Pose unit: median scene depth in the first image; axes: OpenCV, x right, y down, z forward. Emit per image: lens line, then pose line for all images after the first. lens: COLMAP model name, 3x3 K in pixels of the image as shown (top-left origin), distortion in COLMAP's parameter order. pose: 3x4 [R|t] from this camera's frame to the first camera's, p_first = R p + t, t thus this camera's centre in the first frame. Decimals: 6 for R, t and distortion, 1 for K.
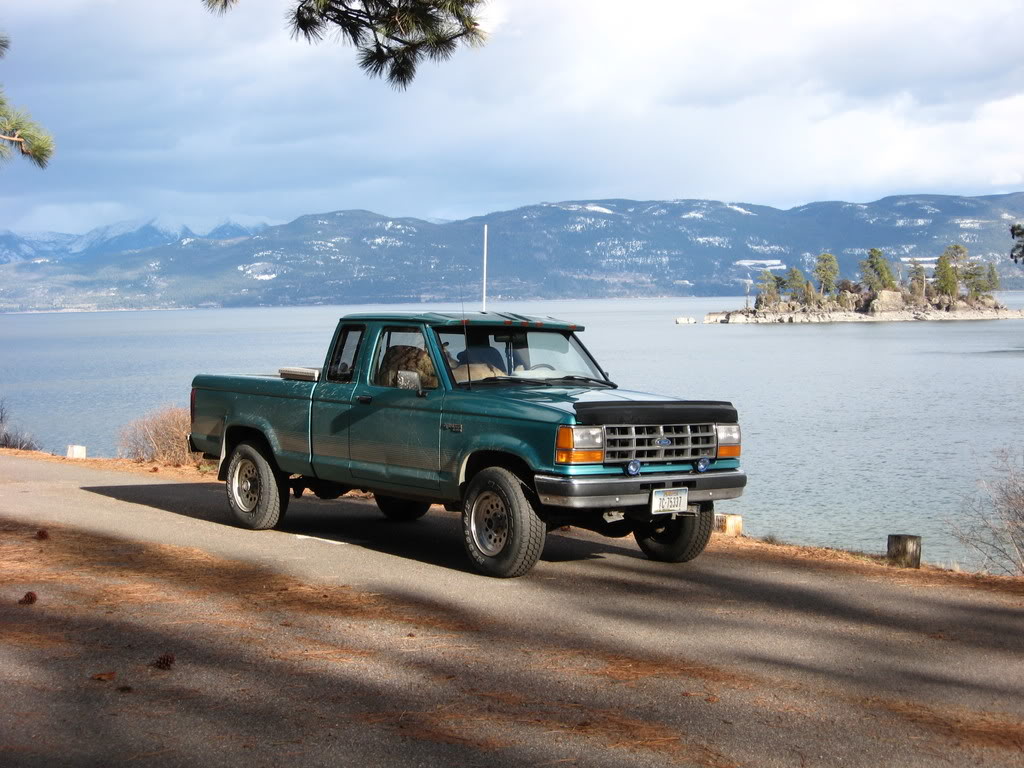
lens RADIAL K [[1745.6, 0, 512.0], [0, 1745.6, 384.0], [0, 0, 1]] dist [-0.008240, -0.008277]
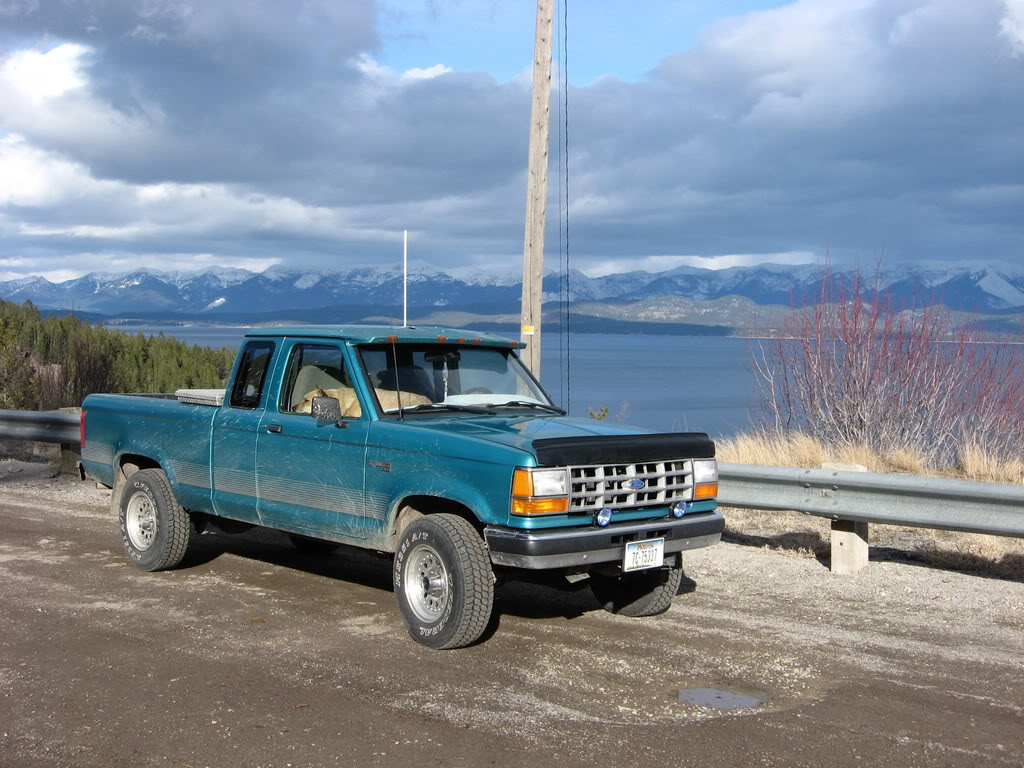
lens RADIAL K [[1454.3, 0, 512.0], [0, 1454.3, 384.0], [0, 0, 1]] dist [-0.160887, -0.006383]
pose [[0.997049, -0.002899, 0.076717, -0.024204], [0.003047, 0.999994, -0.001816, -0.013030], [-0.076712, 0.002045, 0.997051, 0.310429]]
